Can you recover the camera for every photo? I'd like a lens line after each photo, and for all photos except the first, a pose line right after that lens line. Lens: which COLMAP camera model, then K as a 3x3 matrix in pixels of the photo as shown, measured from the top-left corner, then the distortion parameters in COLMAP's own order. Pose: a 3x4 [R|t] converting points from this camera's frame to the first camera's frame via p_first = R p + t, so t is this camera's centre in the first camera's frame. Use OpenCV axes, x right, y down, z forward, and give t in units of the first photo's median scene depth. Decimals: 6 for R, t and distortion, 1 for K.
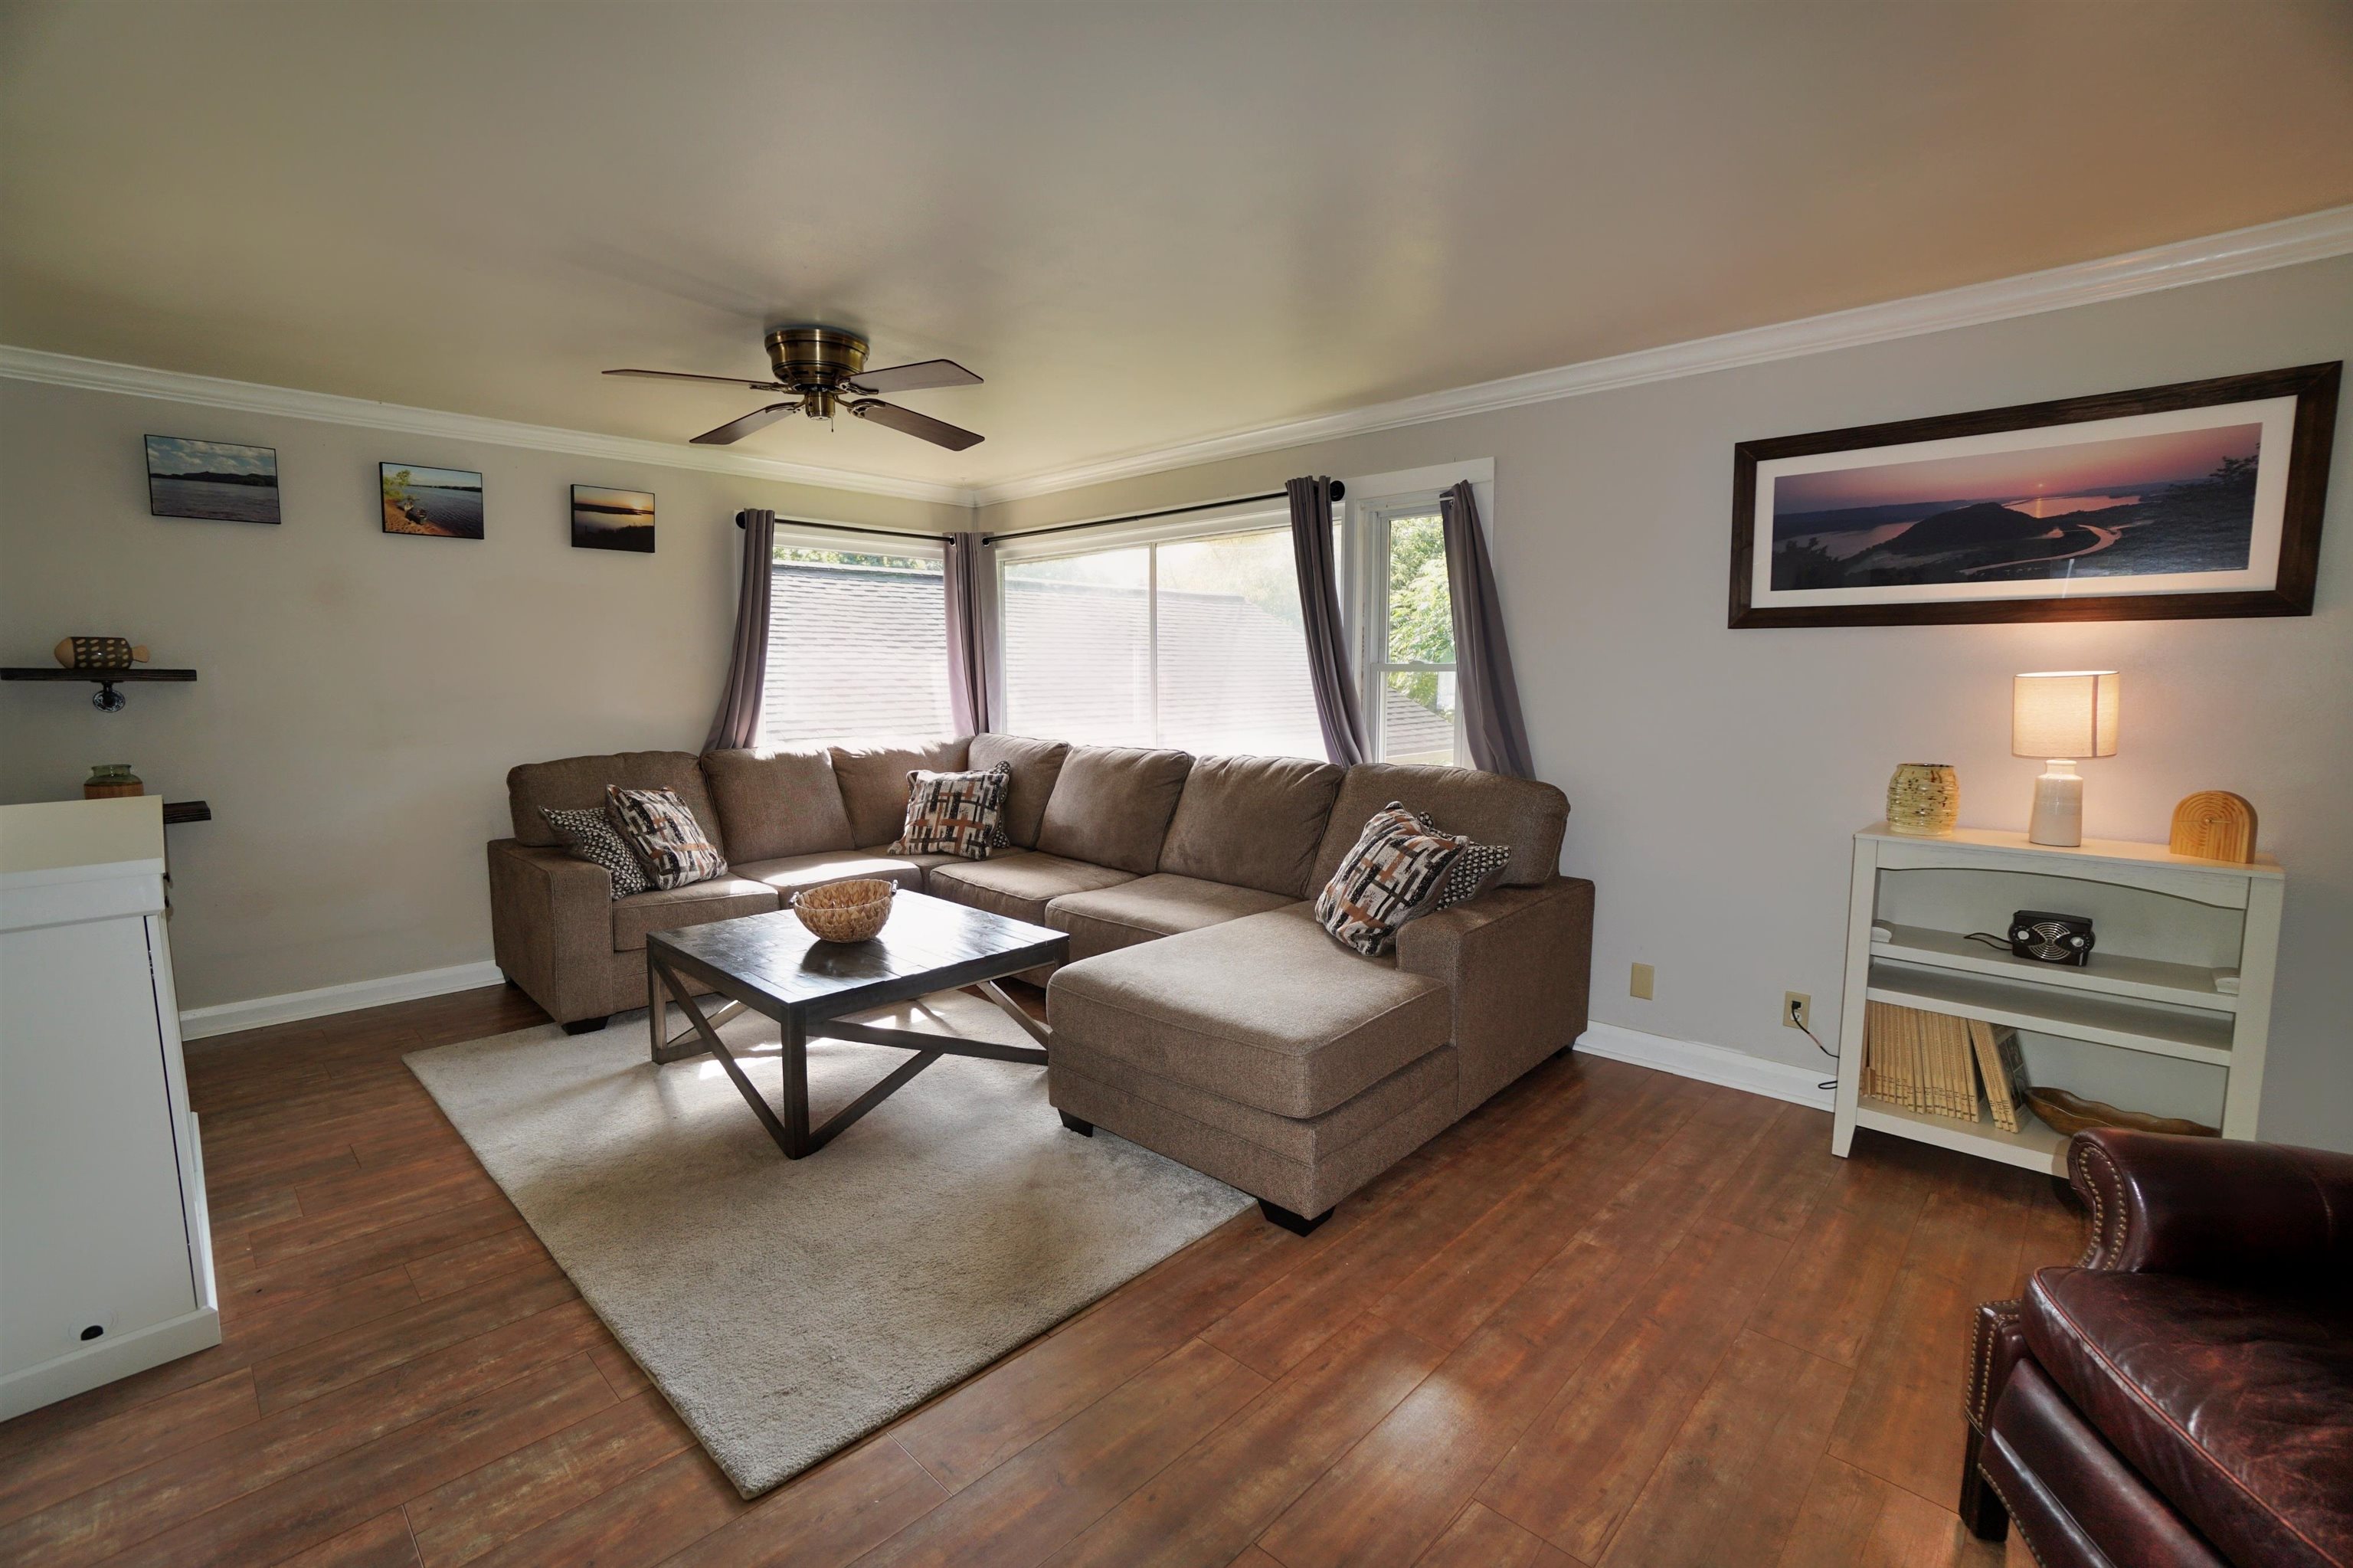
lens RADIAL K [[1035.2, 0, 1176.5], [0, 1035.2, 784.0], [0, 0, 1]] dist [-0.048435, 0.015595]
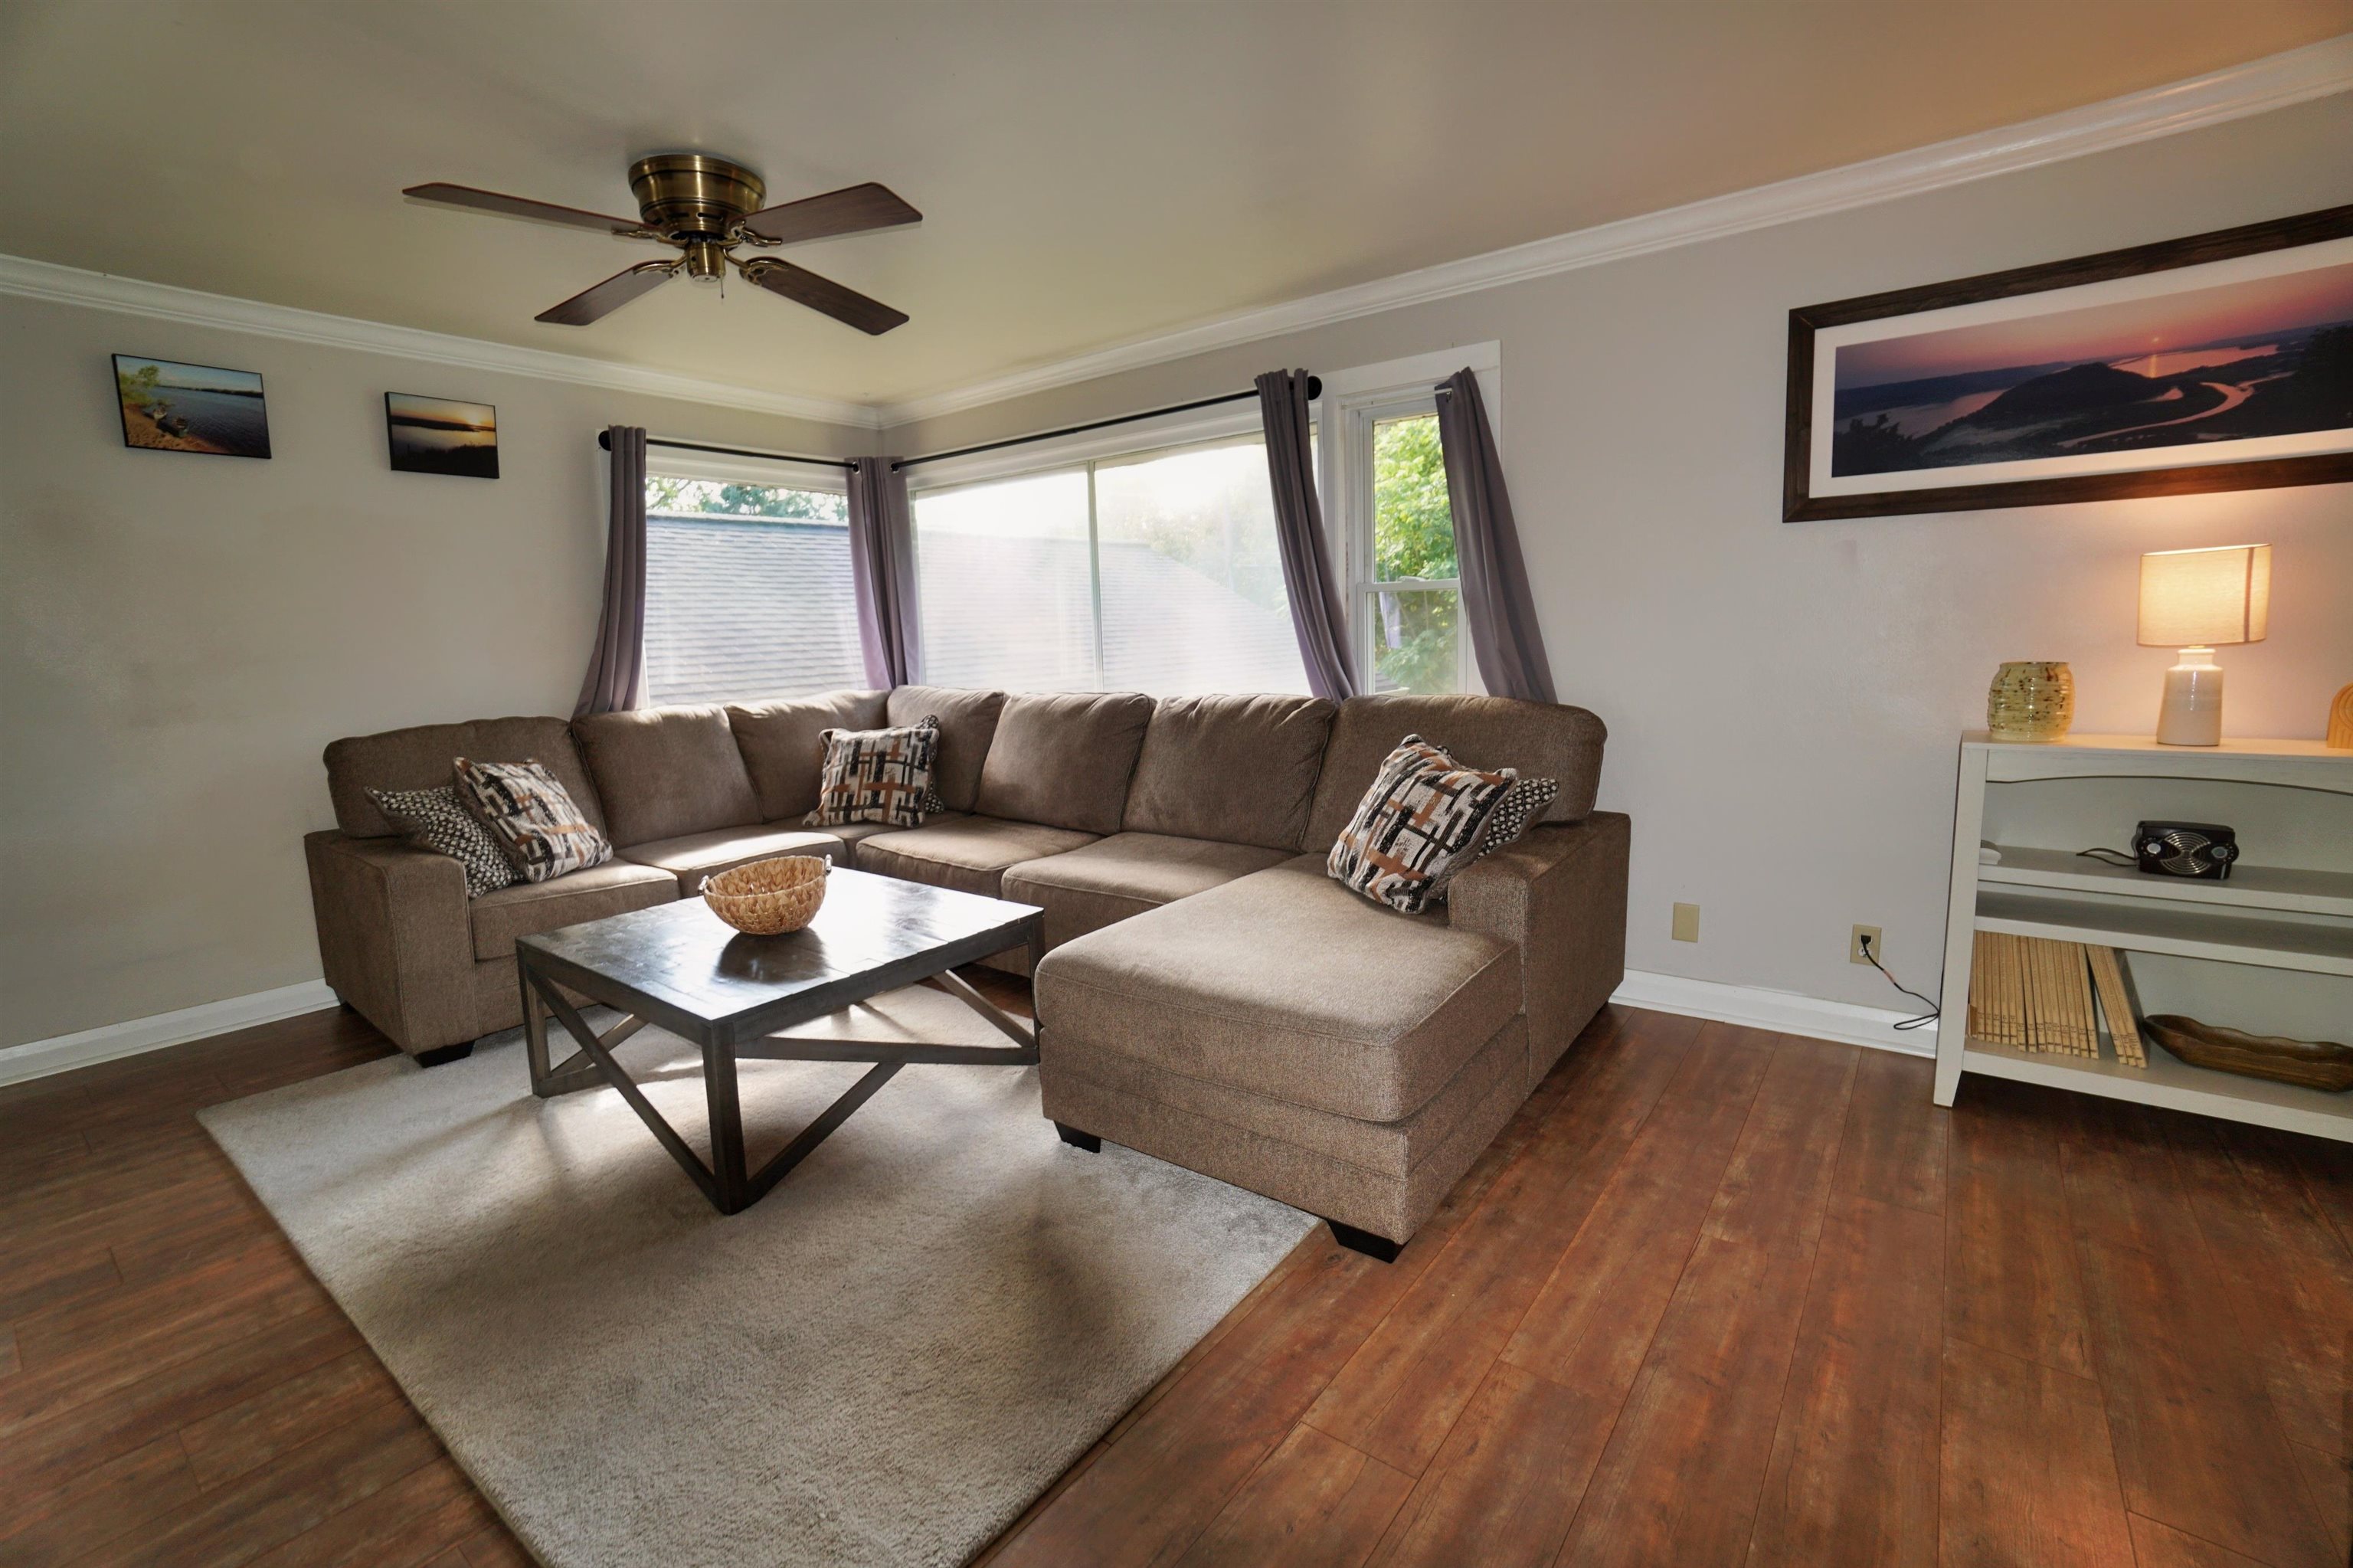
lens RADIAL K [[1024.2, 0, 1171.6], [0, 1024.2, 780.3], [0, 0, 1]] dist [-0.055339, 0.019848]
pose [[0.993725, -0.045916, 0.101988, -0.089823], [0.042445, 0.998452, 0.035949, 0.018051], [-0.103481, -0.031395, 0.994136, 0.186085]]
